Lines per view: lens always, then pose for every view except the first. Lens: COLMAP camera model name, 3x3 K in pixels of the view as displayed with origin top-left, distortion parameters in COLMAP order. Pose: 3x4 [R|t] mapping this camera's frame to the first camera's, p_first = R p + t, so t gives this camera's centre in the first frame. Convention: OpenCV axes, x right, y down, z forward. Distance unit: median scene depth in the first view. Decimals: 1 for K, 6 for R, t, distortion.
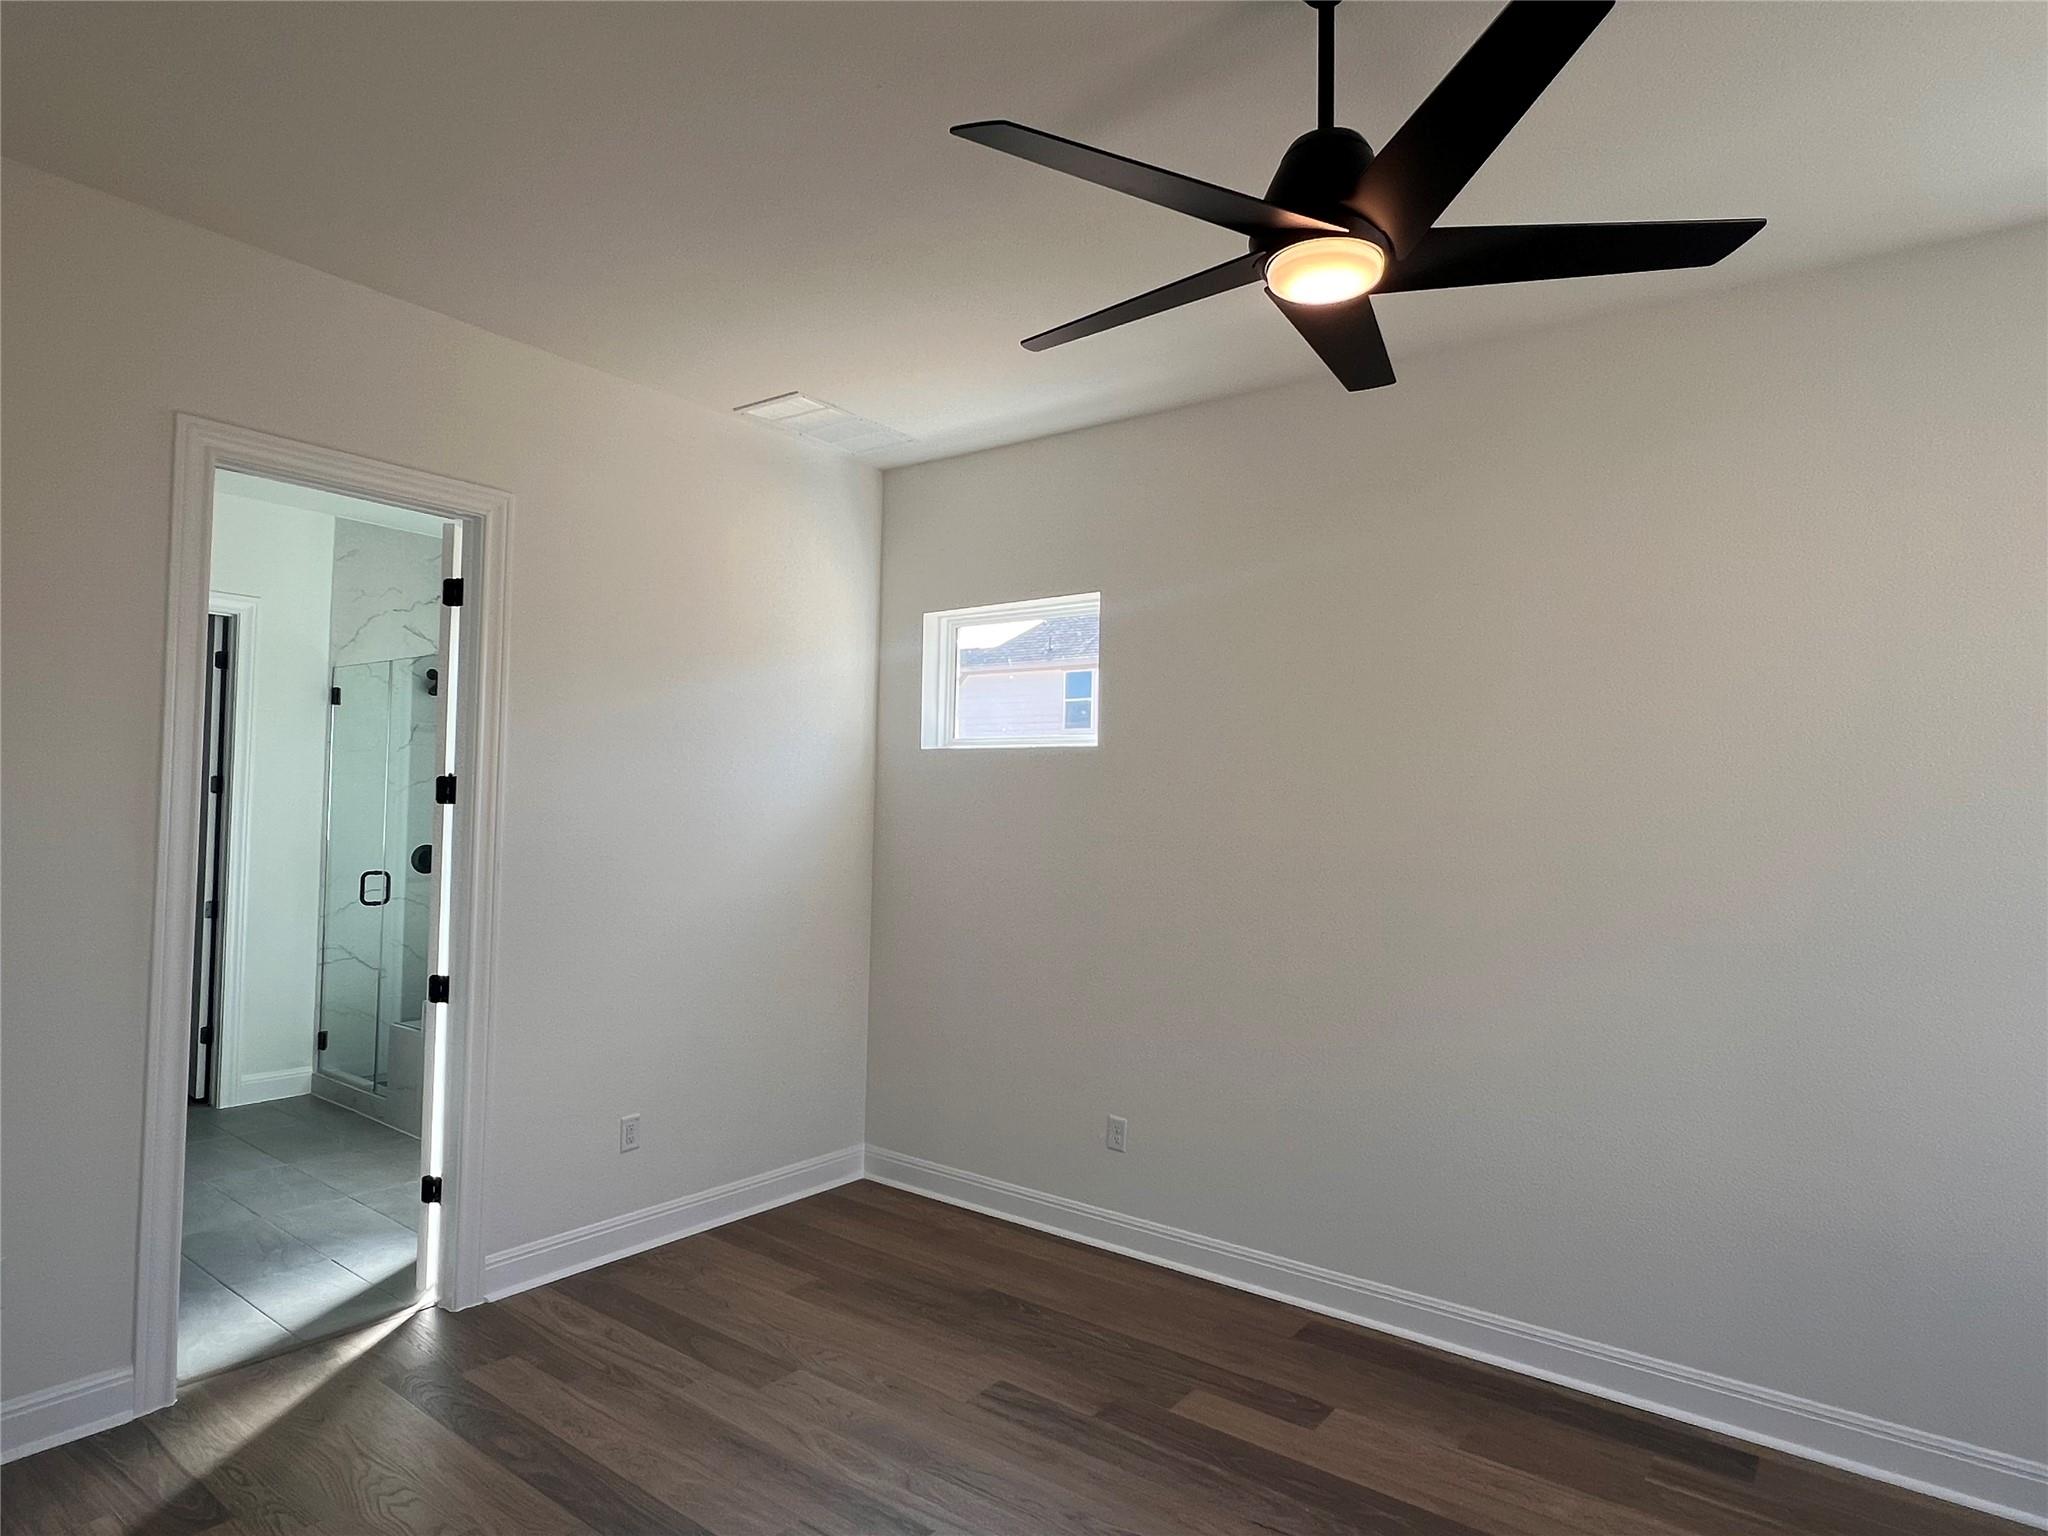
lens RADIAL K [[1140.2, 0, 1023.8], [0, 1140.2, 769.4], [0, 0, 1]] dist [-0.008745, 0.000403]
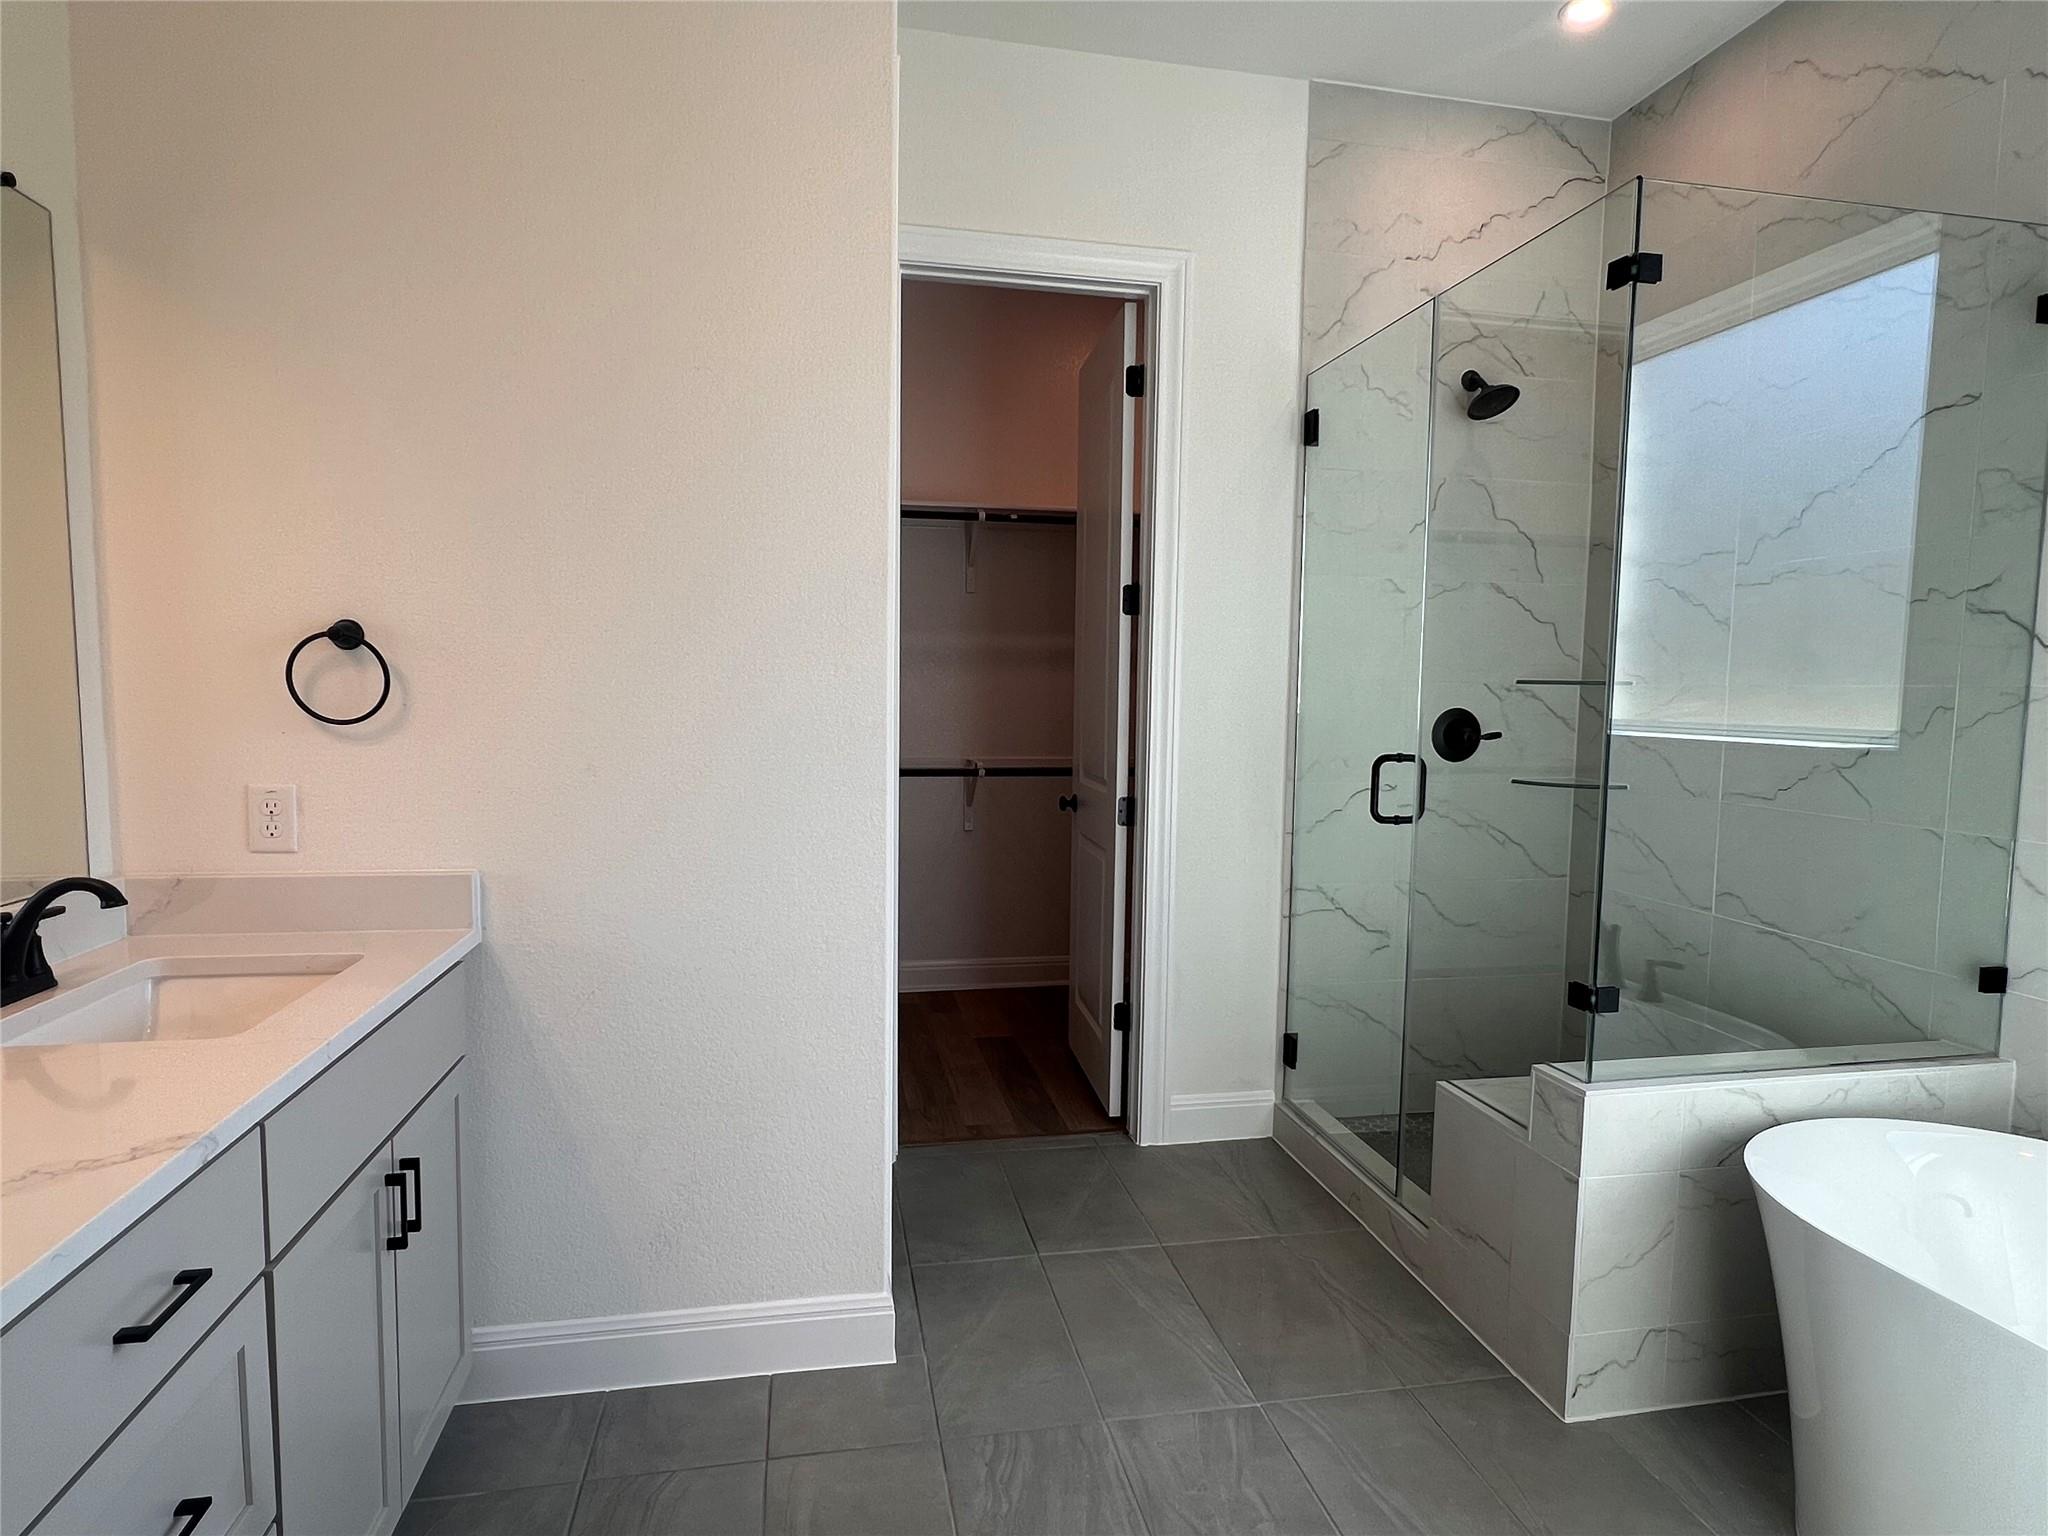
lens RADIAL K [[1044.3, 0, 1020.8], [0, 1044.3, 769.8], [0, 0, 1]] dist [-0.000346, 0.000054]
pose [[0.736218, 0.039554, -0.675588, -0.371225], [0.022519, 0.996306, 0.082871, 0.053290], [0.676370, -0.076224, 0.732607, 0.539777]]
